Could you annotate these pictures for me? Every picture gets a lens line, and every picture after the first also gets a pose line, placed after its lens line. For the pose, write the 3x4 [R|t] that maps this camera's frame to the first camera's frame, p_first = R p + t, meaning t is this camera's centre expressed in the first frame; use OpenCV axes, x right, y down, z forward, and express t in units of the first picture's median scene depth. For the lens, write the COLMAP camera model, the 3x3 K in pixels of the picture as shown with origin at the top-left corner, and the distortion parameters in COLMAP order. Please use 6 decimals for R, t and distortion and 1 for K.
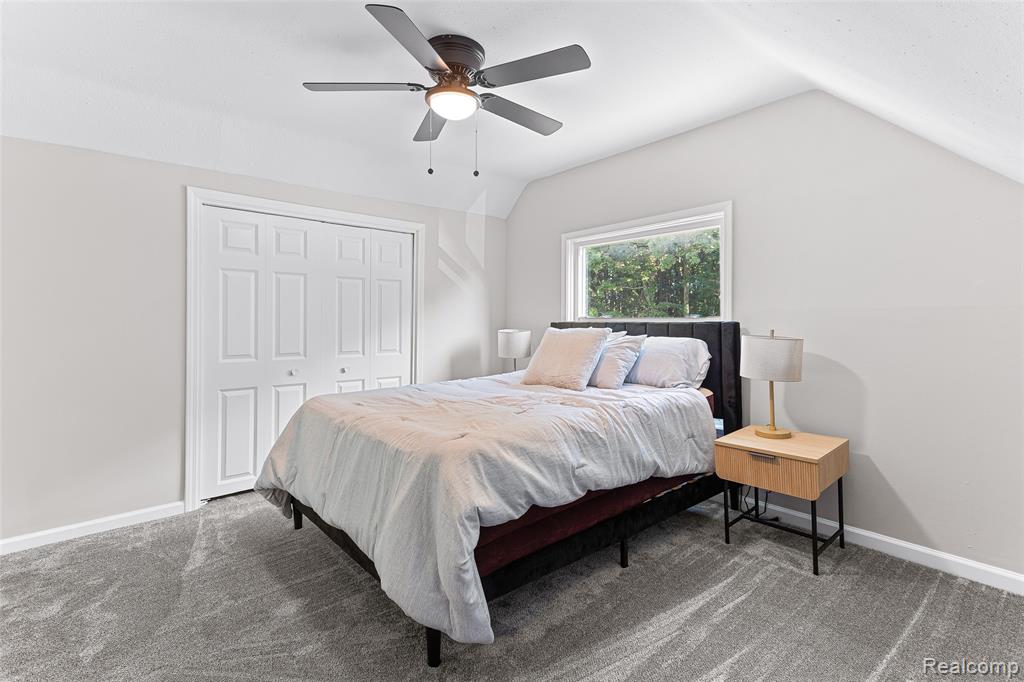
lens RADIAL K [[498.4, 0, 515.6], [0, 498.4, 320.7], [0, 0, 1]] dist [0.026735, 0.000348]
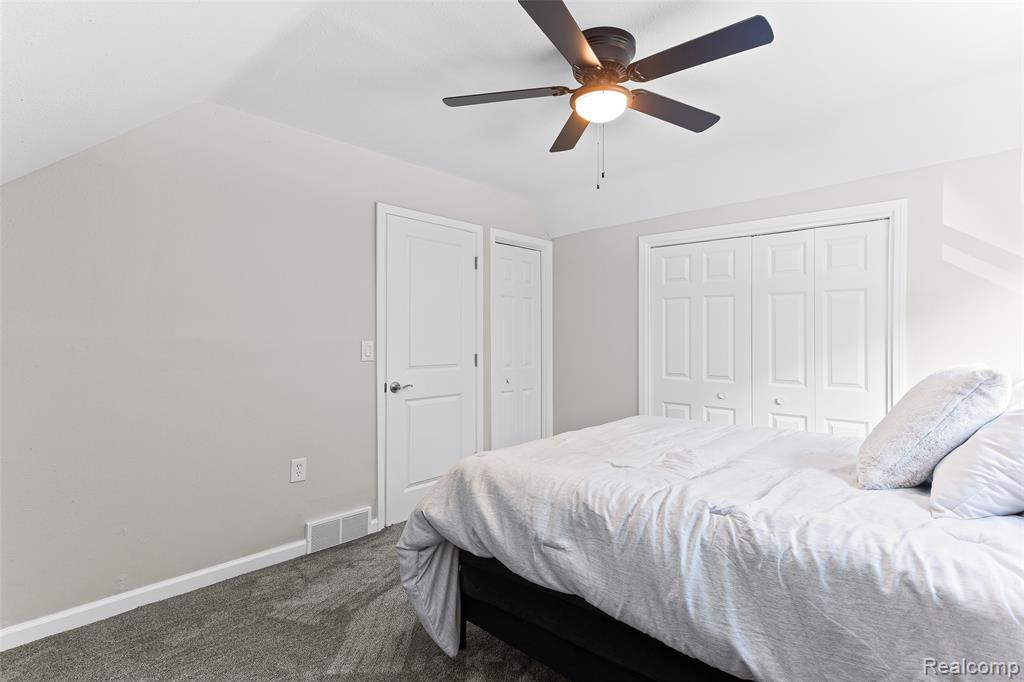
lens RADIAL K [[486.8, 0, 511.5], [0, 486.8, 333.8], [0, 0, 1]] dist [0.024220, 0.000451]
pose [[0.133905, -0.009481, -0.990949, 0.489785], [-0.004916, 0.999936, -0.010231, -0.007312], [0.990982, 0.006241, 0.133850, 0.493361]]
